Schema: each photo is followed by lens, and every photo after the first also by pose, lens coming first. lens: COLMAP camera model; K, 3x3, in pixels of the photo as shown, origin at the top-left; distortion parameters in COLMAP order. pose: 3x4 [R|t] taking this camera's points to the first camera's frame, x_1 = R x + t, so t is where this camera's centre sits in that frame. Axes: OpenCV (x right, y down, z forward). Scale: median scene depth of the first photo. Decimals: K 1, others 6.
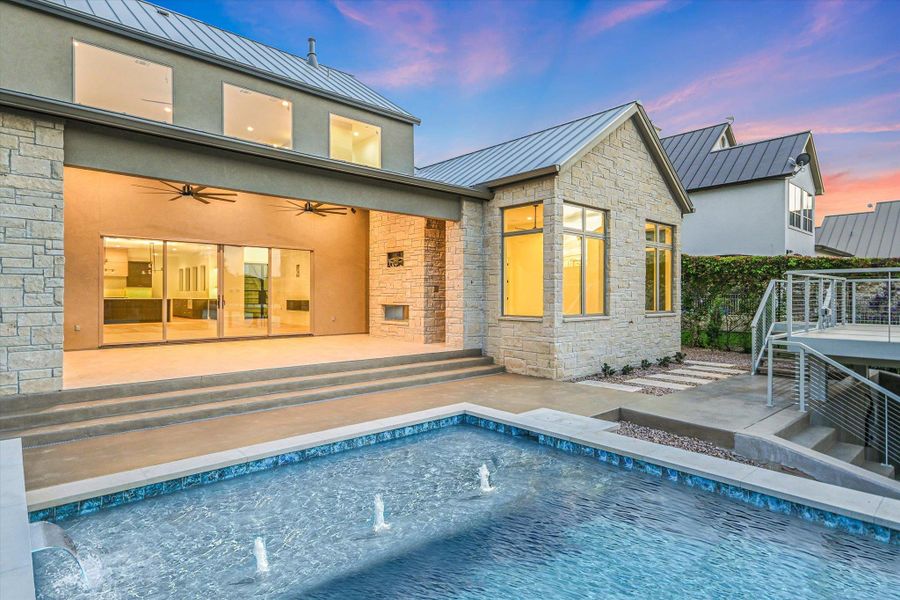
lens RADIAL K [[484.3, 0, 452.2], [0, 484.3, 293.2], [0, 0, 1]] dist [0.012544, 0.003952]
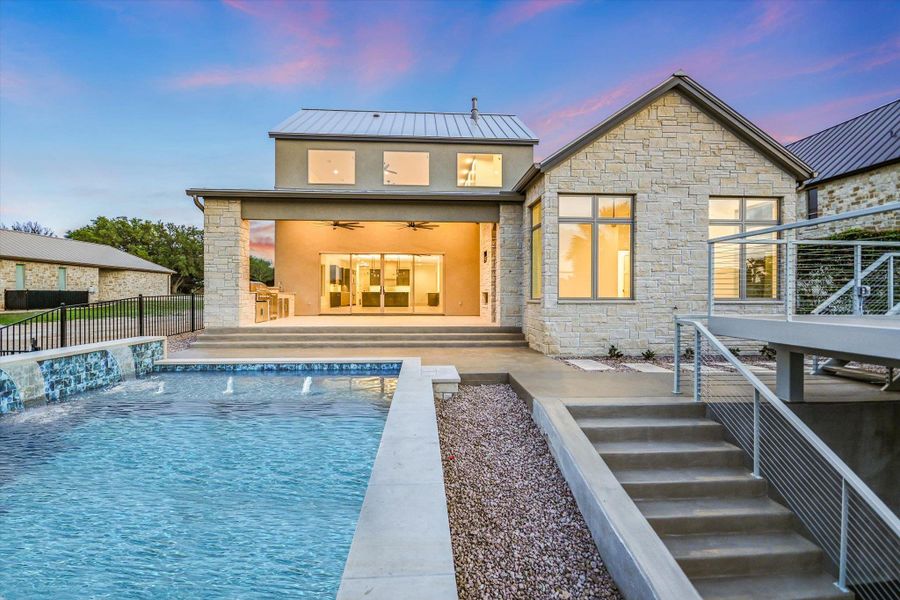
lens RADIAL K [[402.4, 0, 444.4], [0, 402.4, 296.6], [0, 0, 1]] dist [-0.002814, -0.004010]
pose [[0.781744, 0.000555, -0.623599, 0.500915], [0.003398, 0.999981, 0.005150, 0.032285], [0.623590, -0.006145, 0.781728, 0.103872]]
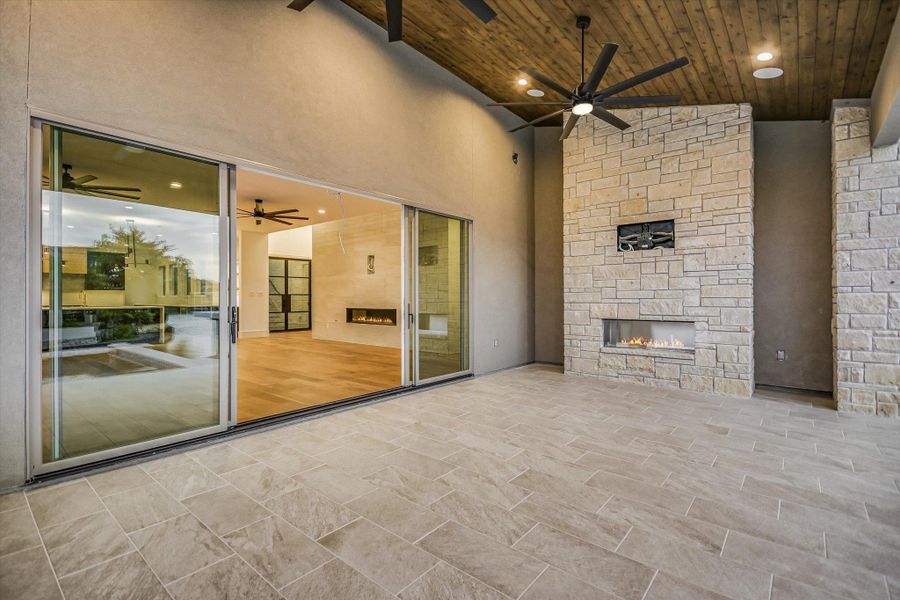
lens RADIAL K [[419.3, 0, 448.6], [0, 419.3, 295.7], [0, 0, 1]] dist [0.004405, -0.001252]
pose [[0.990470, -0.002853, 0.137698, -0.436978], [0.002889, 0.999996, -0.000061, -0.003587], [-0.137697, 0.000458, 0.990474, 0.607321]]
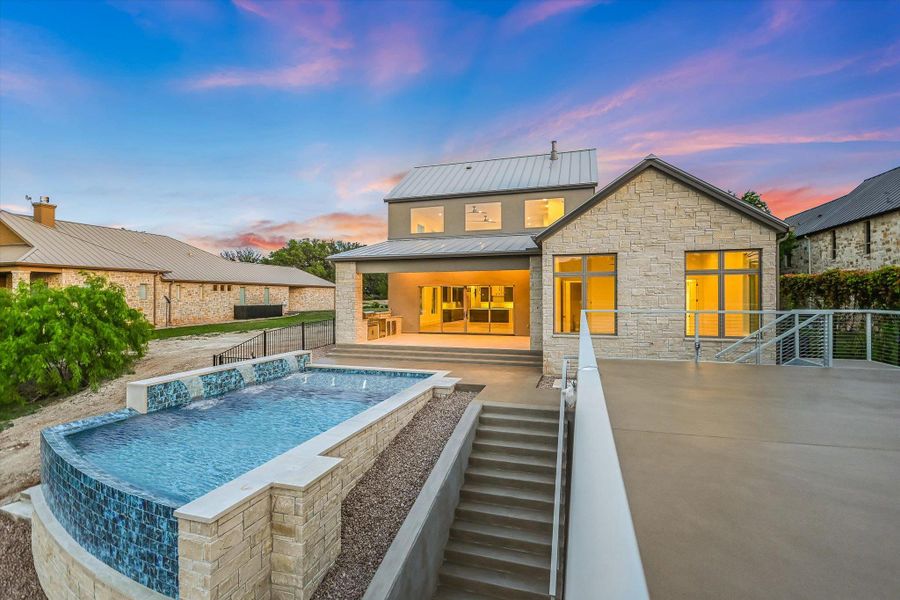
lens RADIAL K [[419.3, 0, 447.0], [0, 419.3, 304.8], [0, 0, 1]] dist [0.004405, -0.001252]
pose [[0.512256, 0.011663, -0.858753, 0.978749], [0.006617, 0.999825, 0.017526, -0.053730], [0.858807, -0.014660, 0.512089, 0.050964]]
